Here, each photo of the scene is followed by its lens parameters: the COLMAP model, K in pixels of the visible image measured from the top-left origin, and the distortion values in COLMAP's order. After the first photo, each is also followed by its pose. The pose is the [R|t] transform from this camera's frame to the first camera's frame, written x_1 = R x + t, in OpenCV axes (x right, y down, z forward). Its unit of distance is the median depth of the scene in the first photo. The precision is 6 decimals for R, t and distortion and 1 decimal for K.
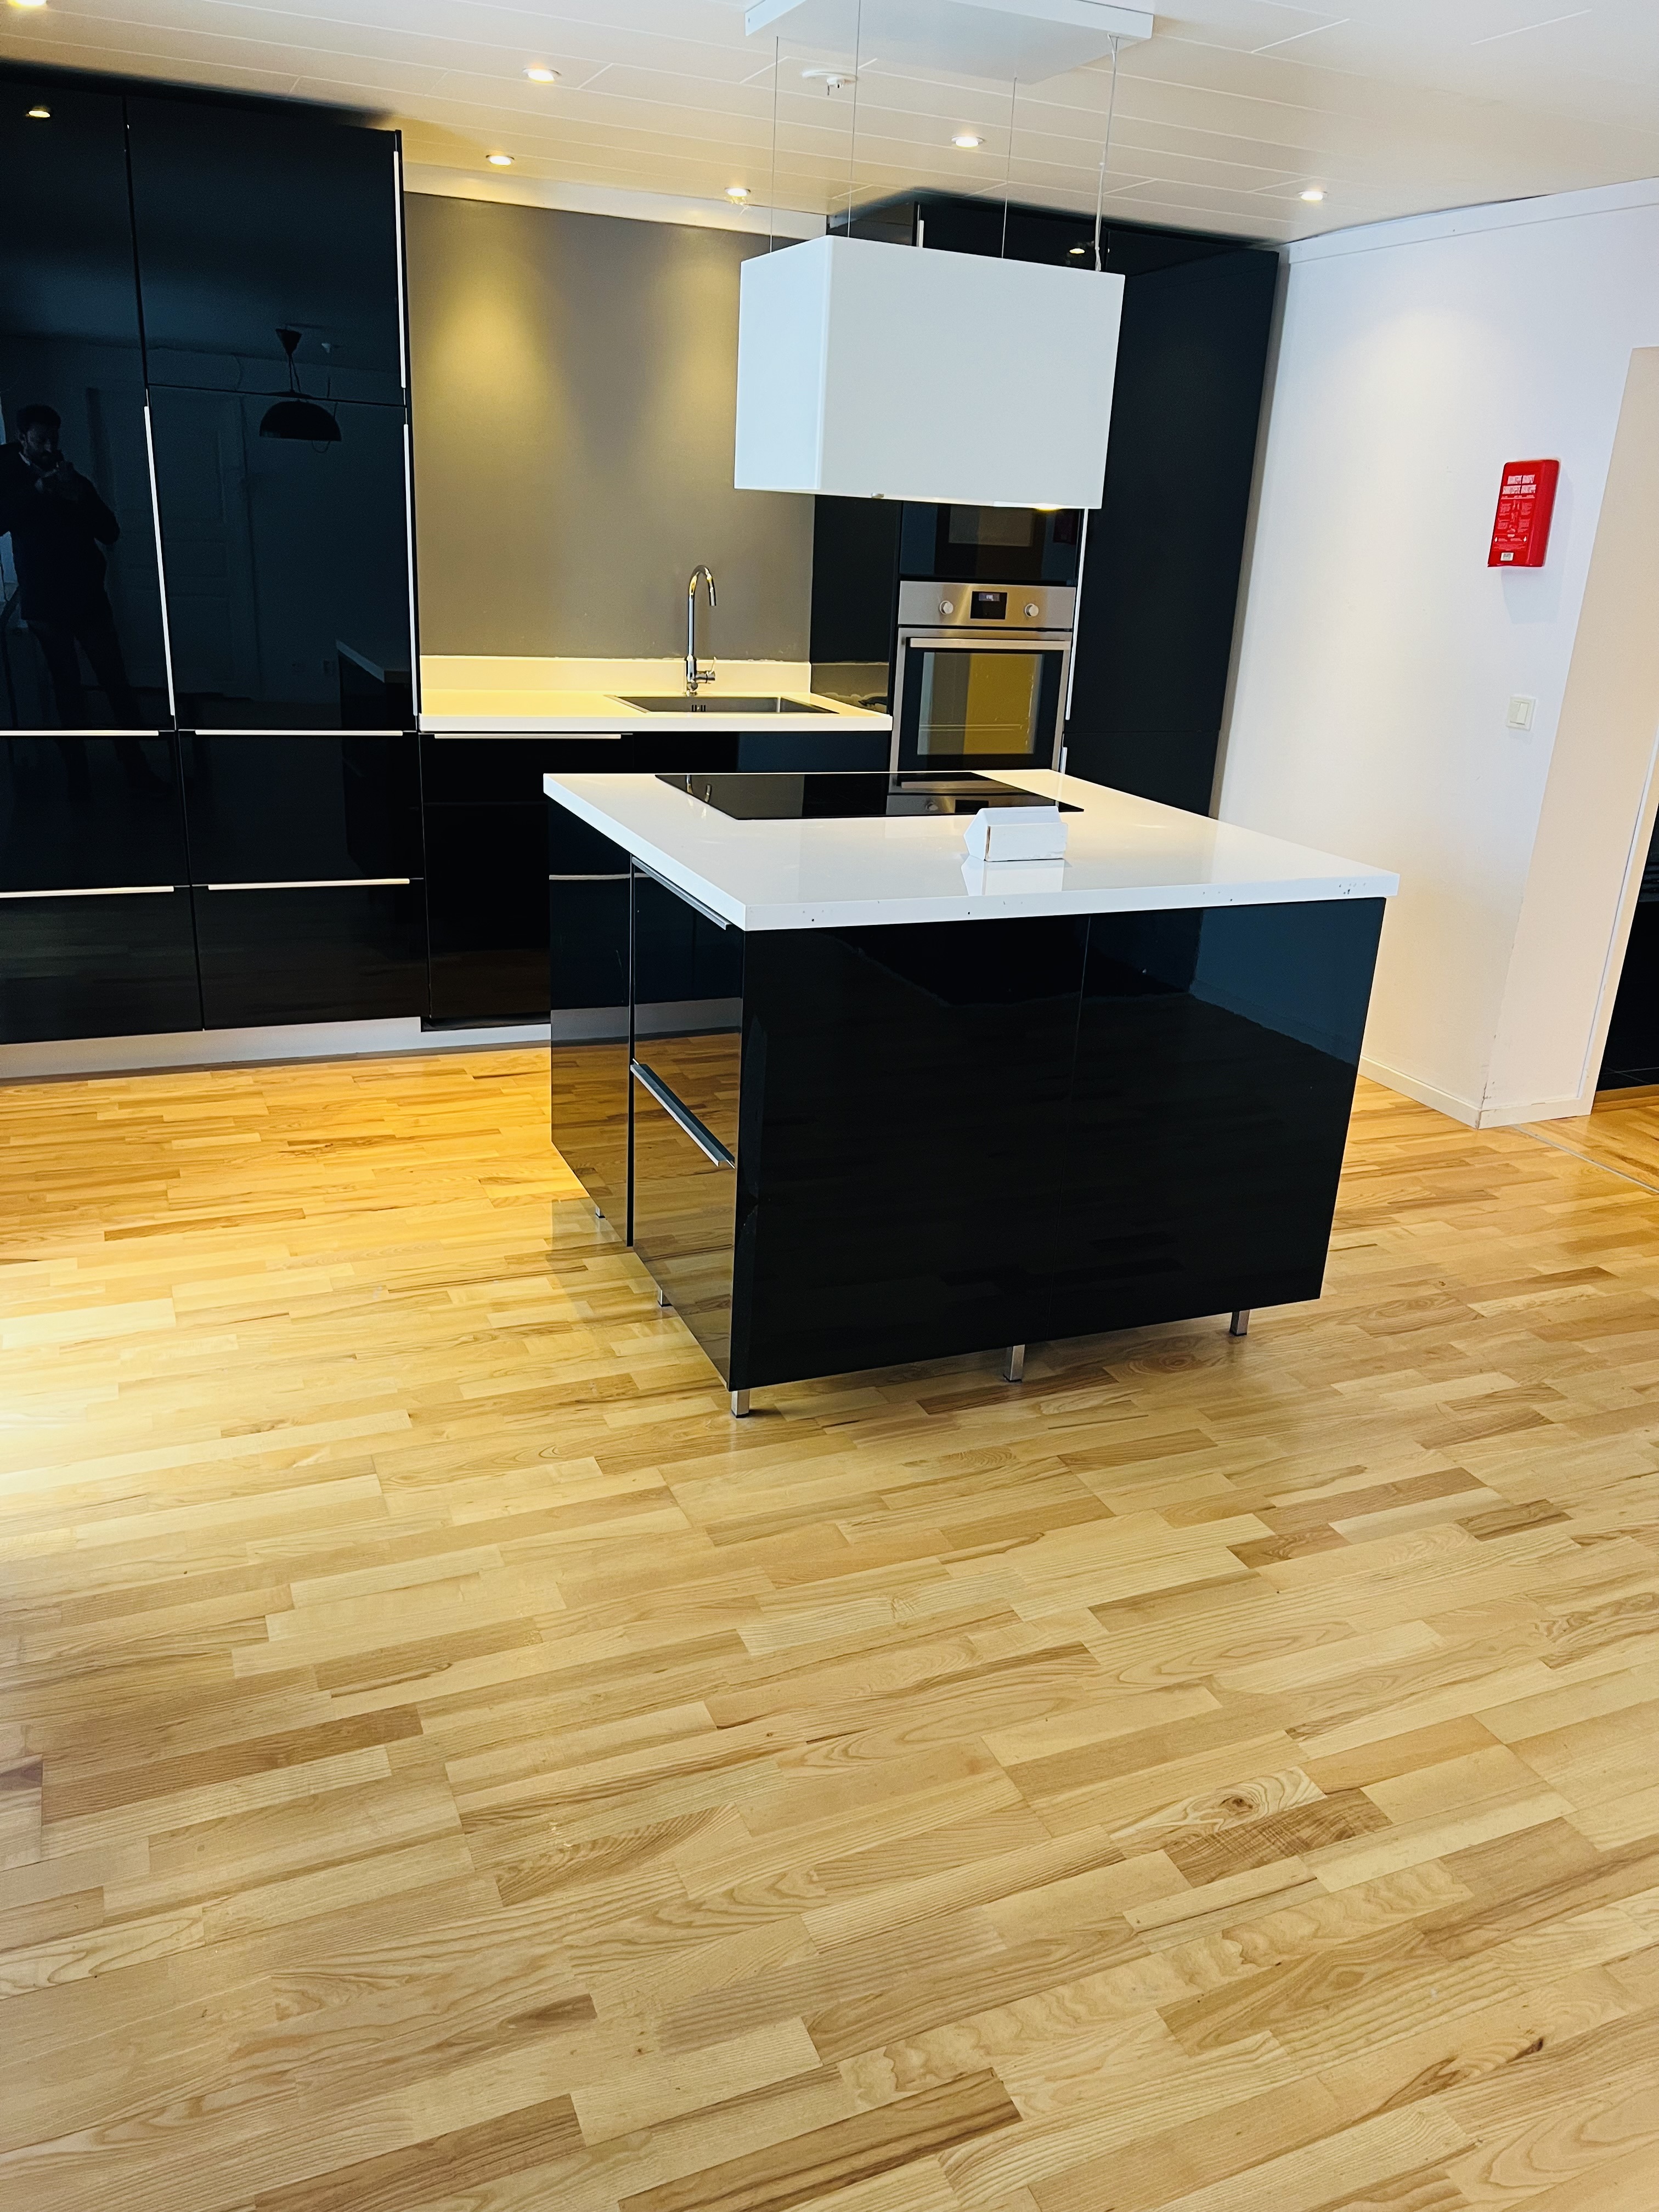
lens RADIAL K [[1653.8, 0, 849.7], [0, 1653.8, 1125.0], [0, 0, 1]] dist [0.060067, -0.071833]
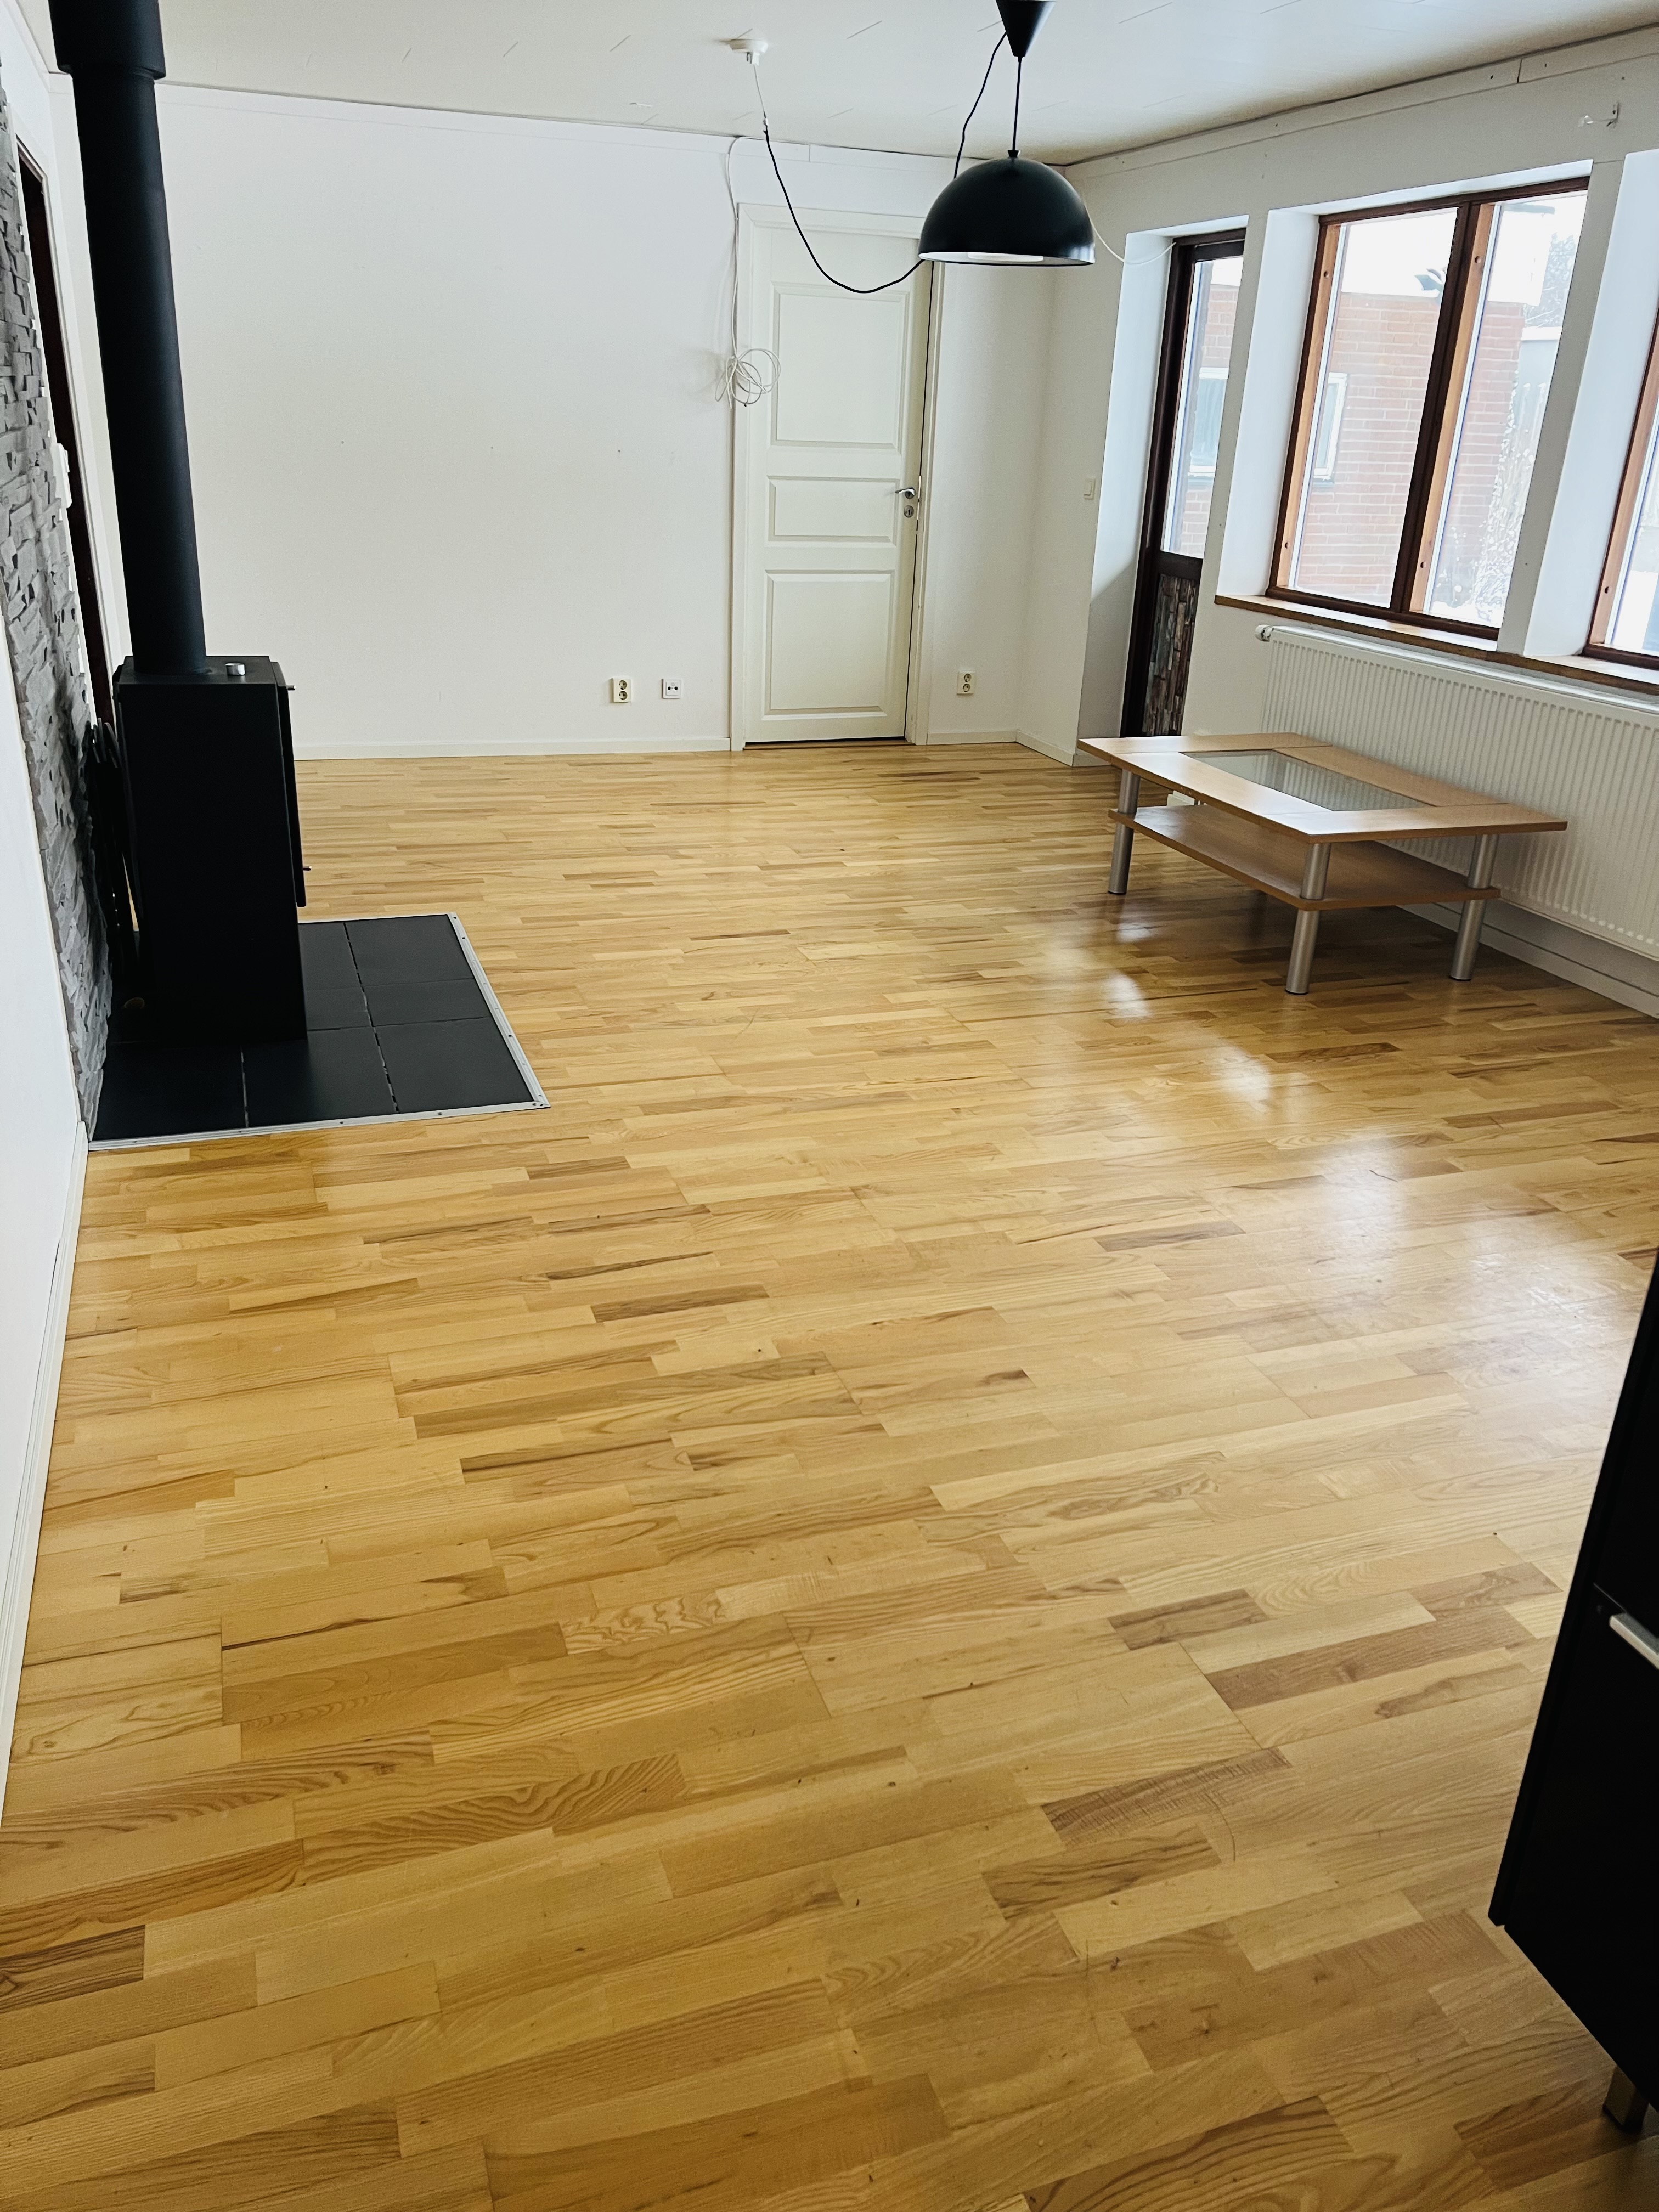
lens RADIAL K [[1660.4, 0, 829.5], [0, 1660.4, 1106.0], [0, 0, 1]] dist [0.075607, -0.077483]
pose [[-0.993385, -0.108297, 0.038190, 0.522714], [-0.053865, 0.733151, 0.677929, -0.425185], [-0.101417, 0.671387, -0.734135, 1.335051]]
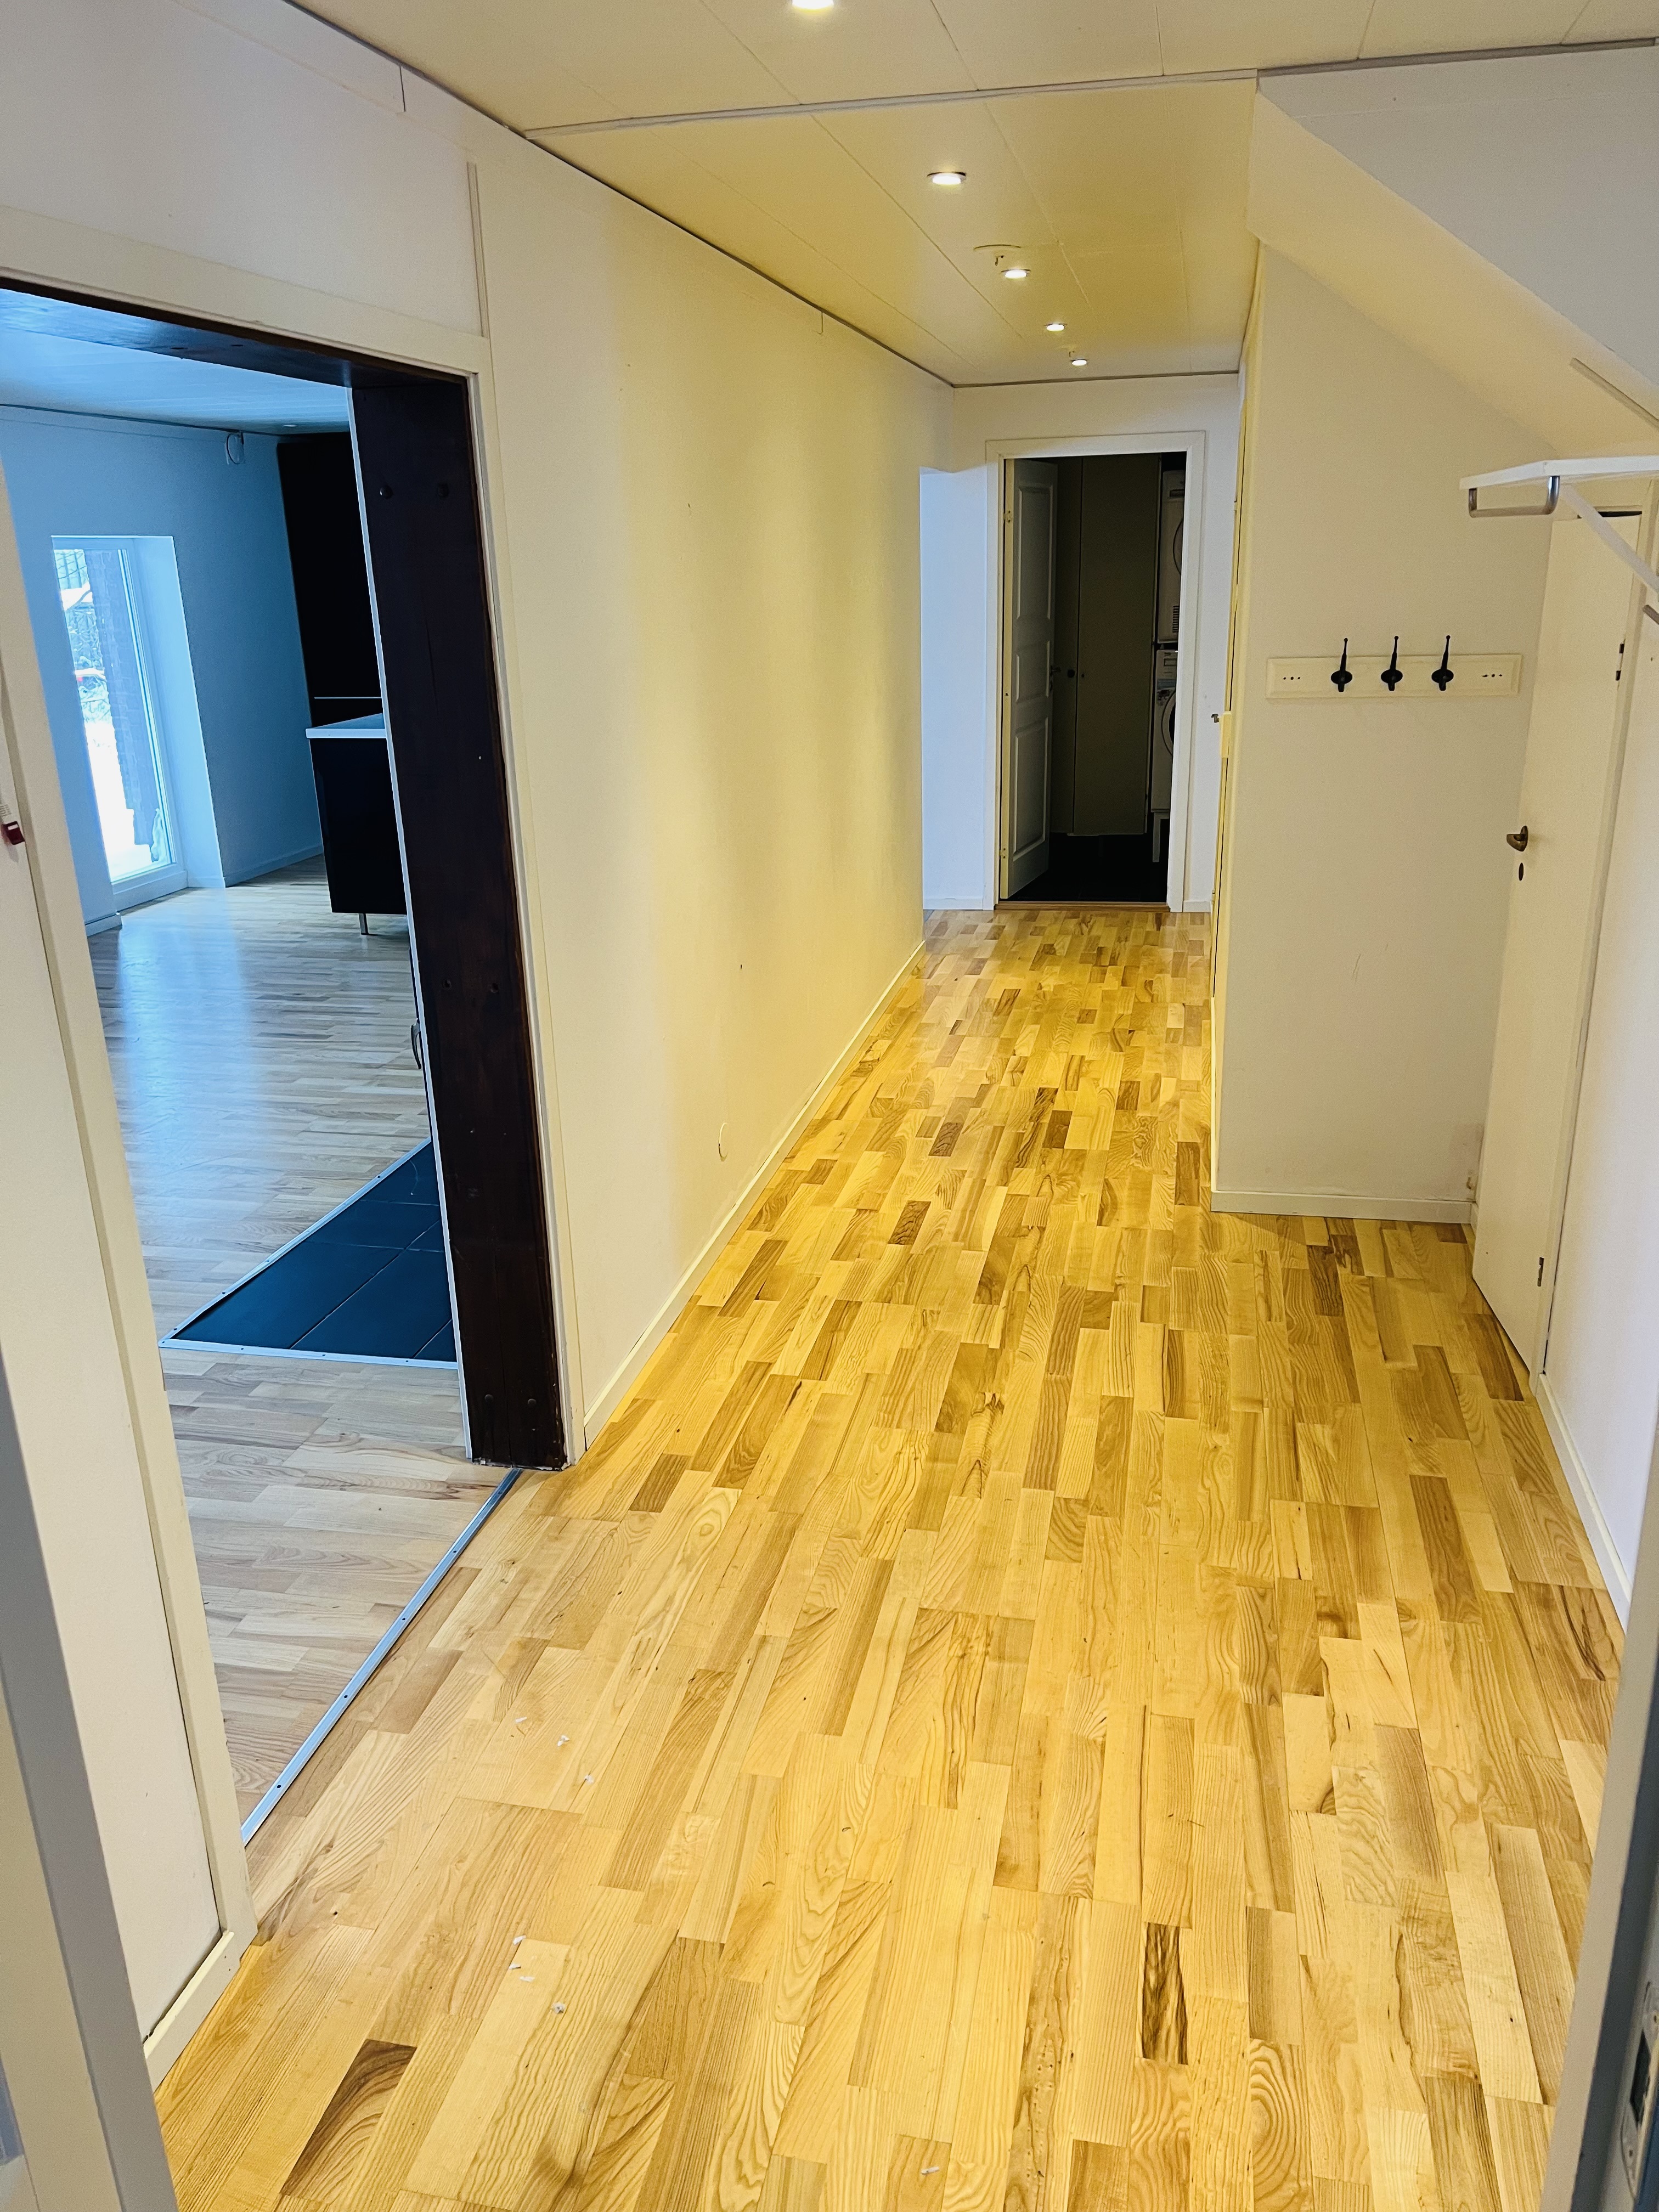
lens RADIAL K [[1660.4, 0, 829.5], [0, 1660.4, 1106.0], [0, 0, 1]] dist [0.075607, -0.077483]
pose [[0.806306, 0.113739, -0.580460, 2.137893], [-0.129592, 0.991465, 0.014261, 0.314984], [0.577127, 0.063724, 0.814164, -0.749377]]
